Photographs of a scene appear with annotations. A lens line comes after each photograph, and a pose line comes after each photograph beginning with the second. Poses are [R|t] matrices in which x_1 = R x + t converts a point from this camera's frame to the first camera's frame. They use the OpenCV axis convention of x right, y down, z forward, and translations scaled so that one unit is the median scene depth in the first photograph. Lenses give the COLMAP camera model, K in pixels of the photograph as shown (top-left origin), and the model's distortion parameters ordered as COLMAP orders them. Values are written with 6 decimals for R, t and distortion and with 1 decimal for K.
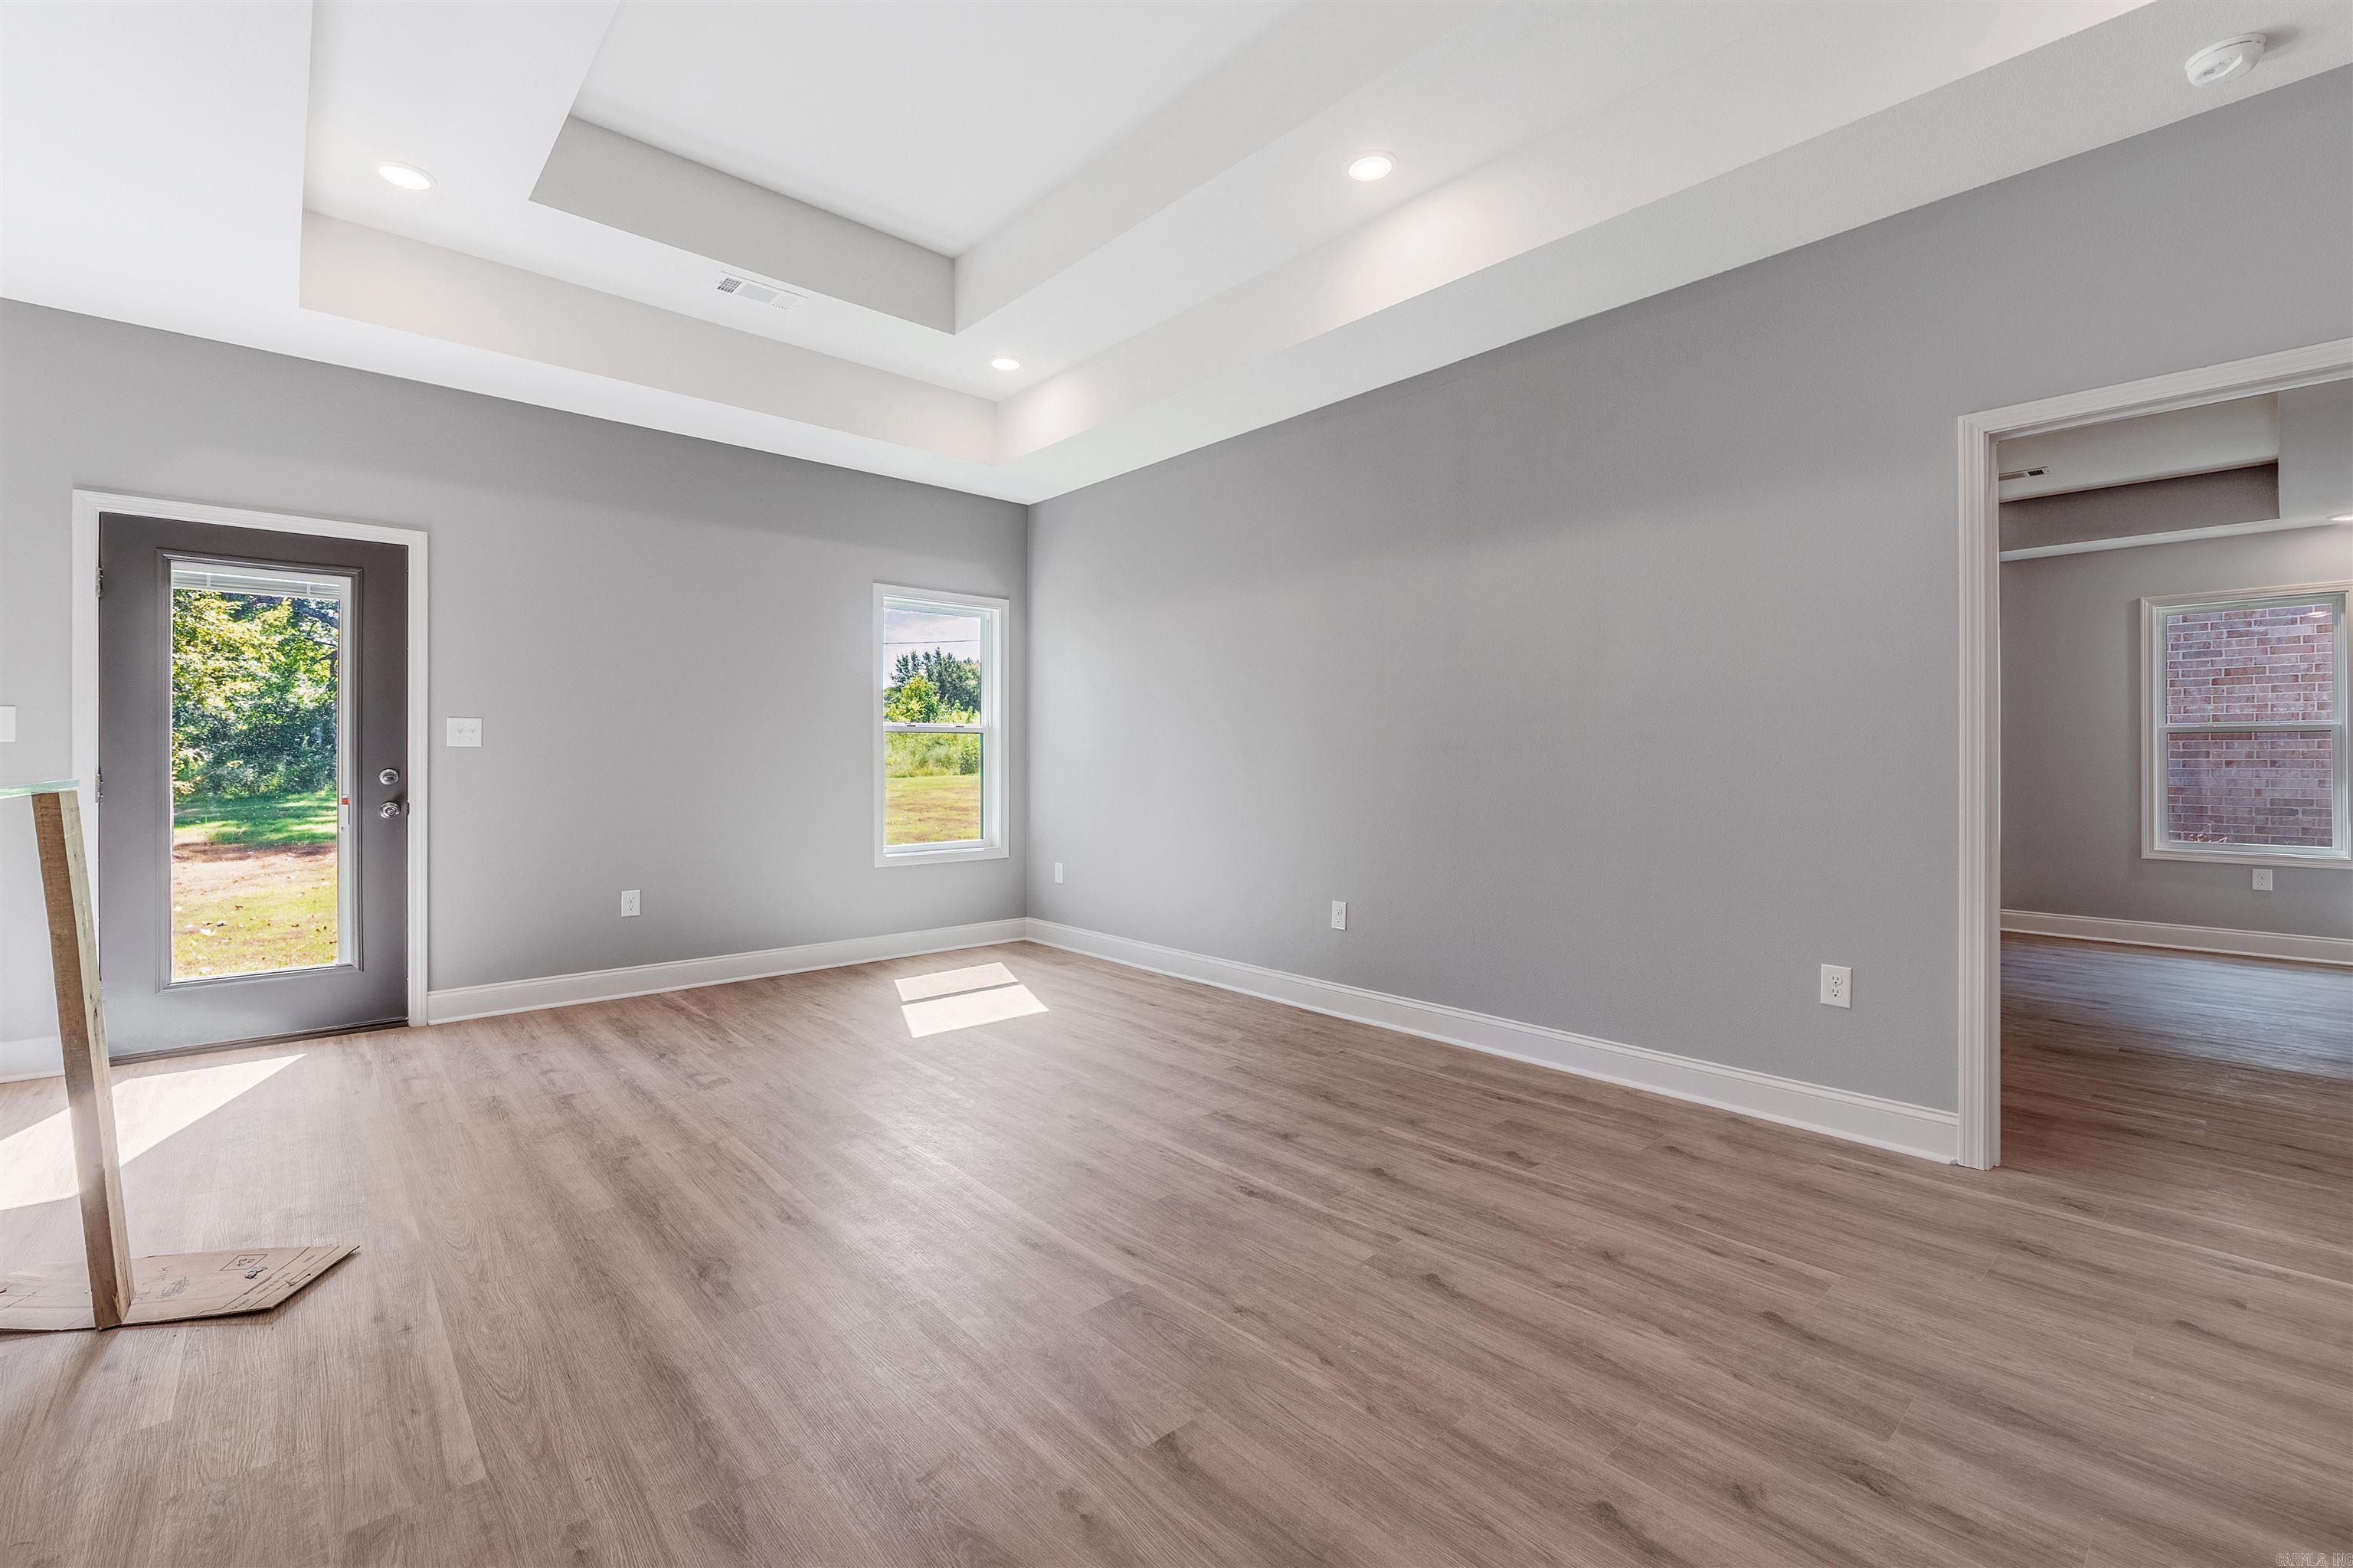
lens RADIAL K [[1015.8, 0, 1177.4], [0, 1015.8, 763.3], [0, 0, 1]] dist [-0.001944, -0.000145]
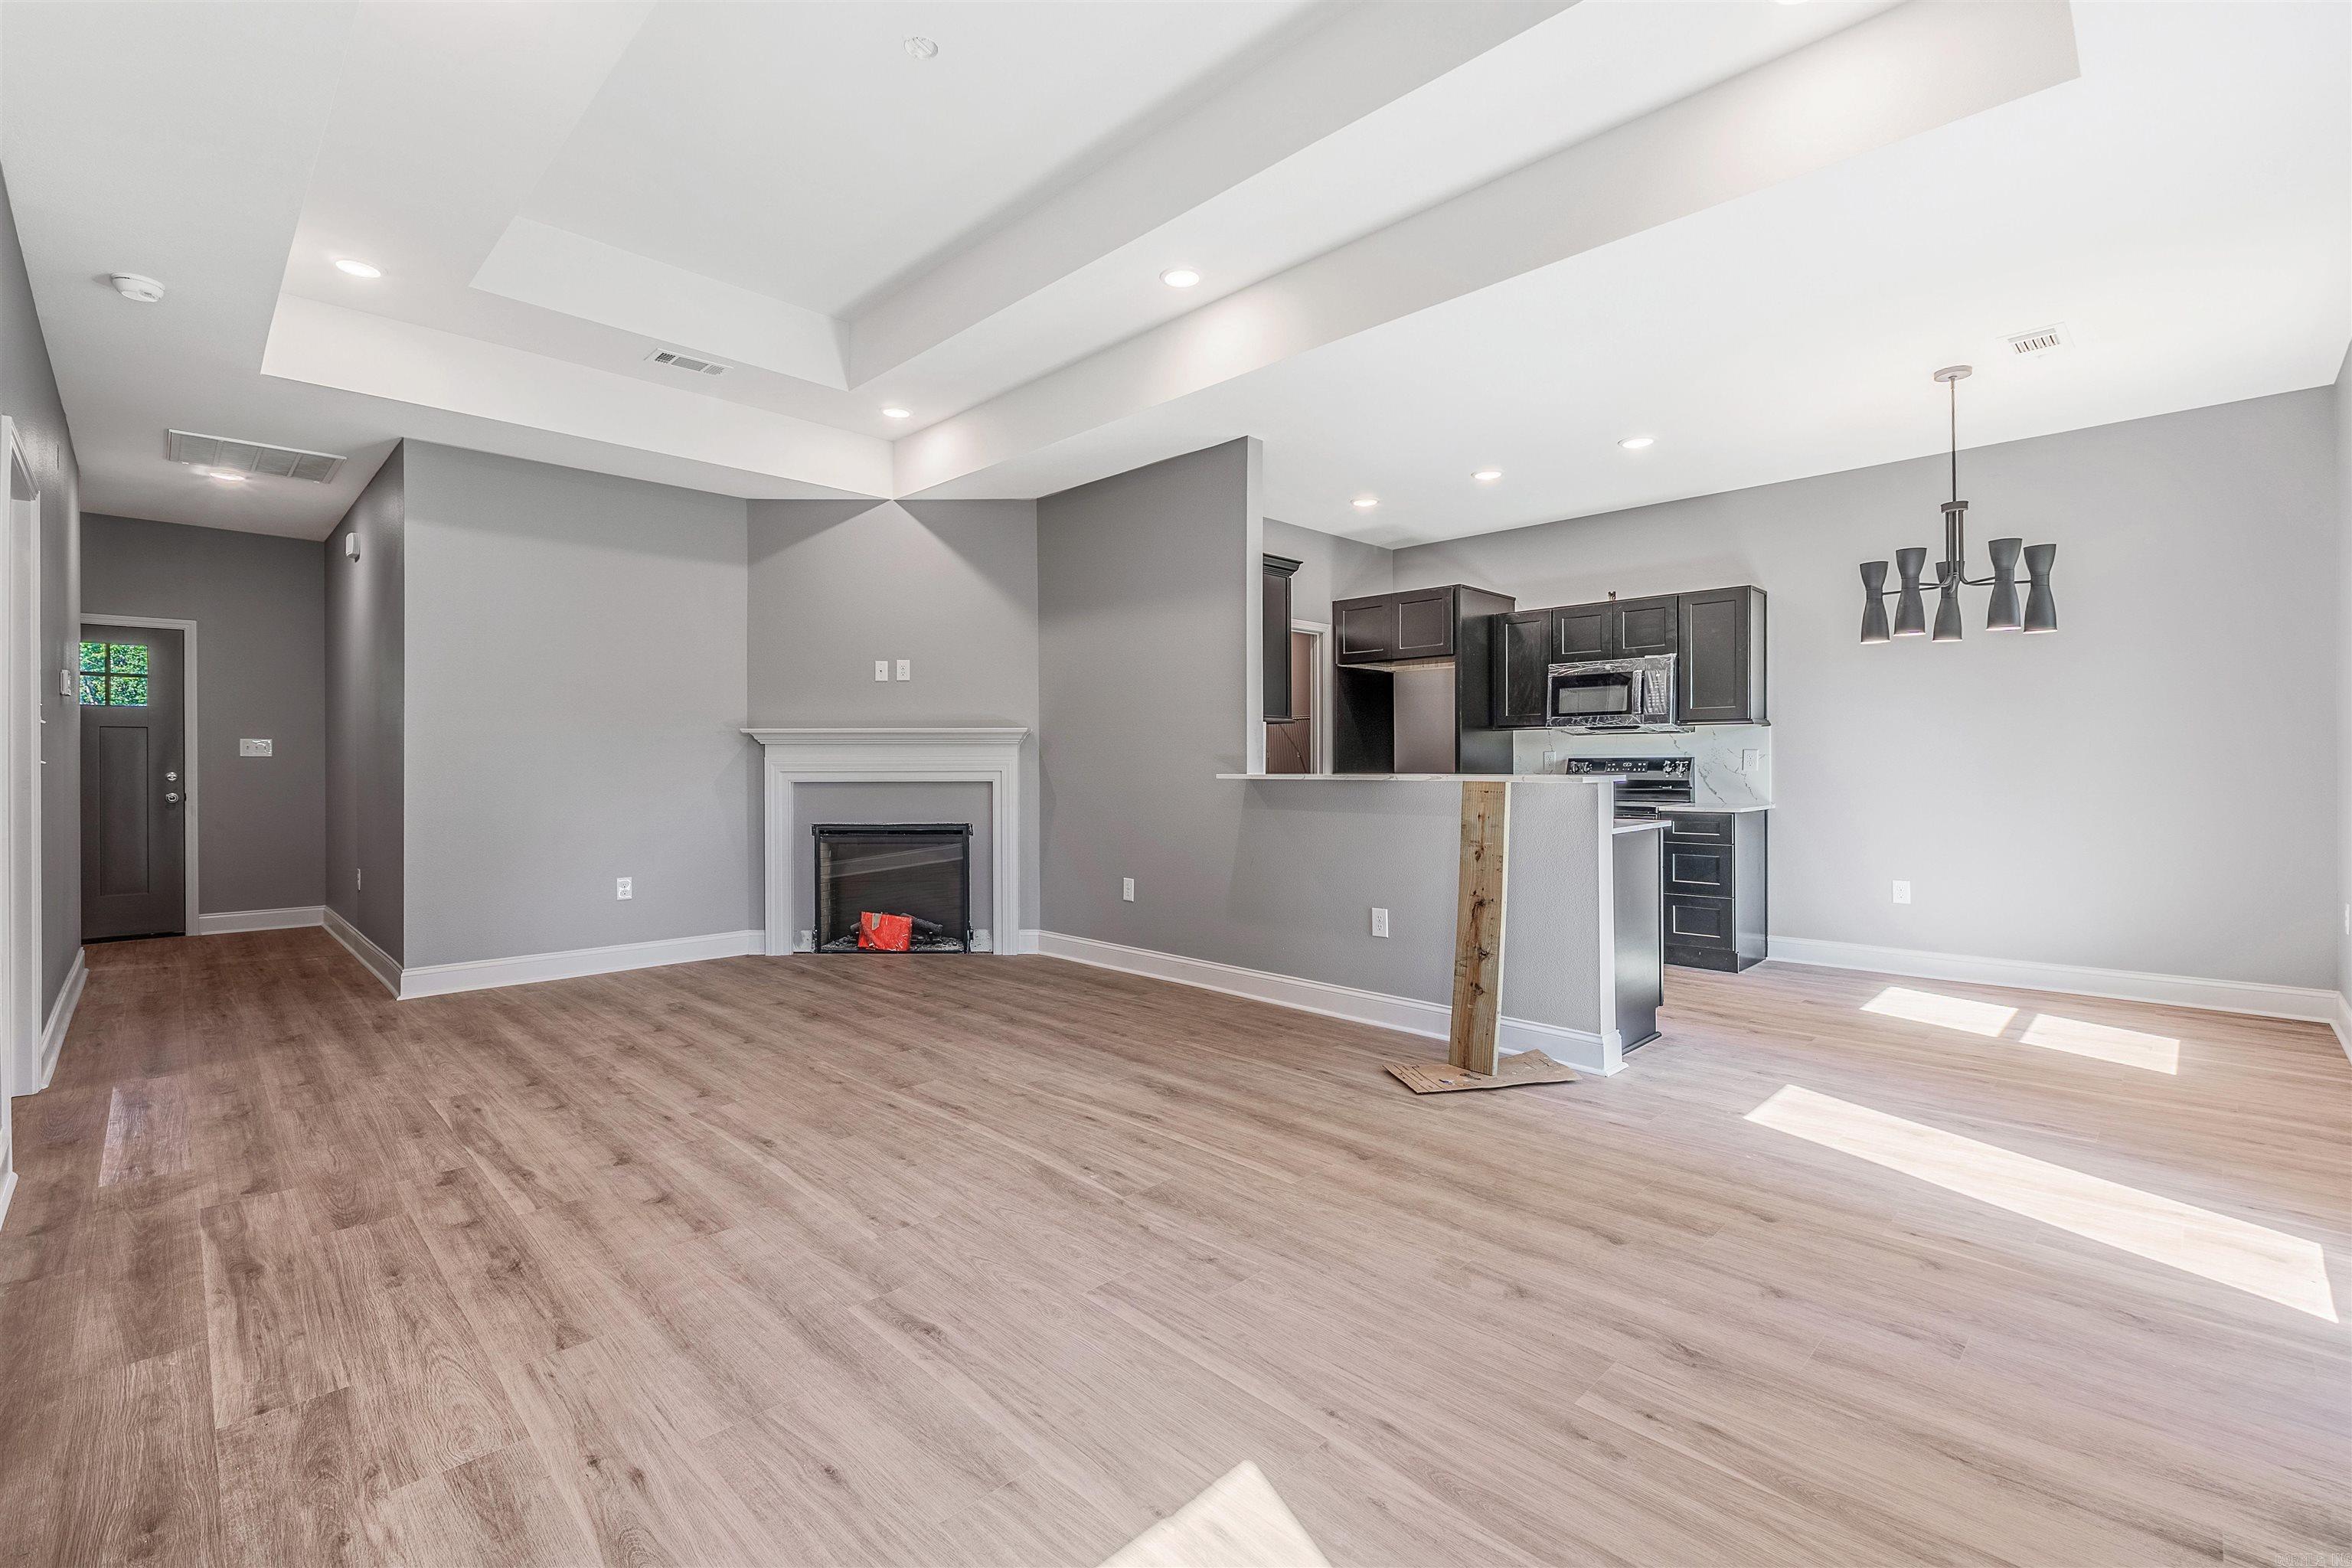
lens RADIAL K [[1015.4, 0, 1179.8], [0, 1015.4, 774.0], [0, 0, 1]] dist [-0.001944, -0.000145]
pose [[-0.998188, 0.000465, -0.060178, -0.308005], [-0.000510, 0.999869, 0.016174, -0.012437], [0.060178, 0.016175, -0.998057, 2.048020]]
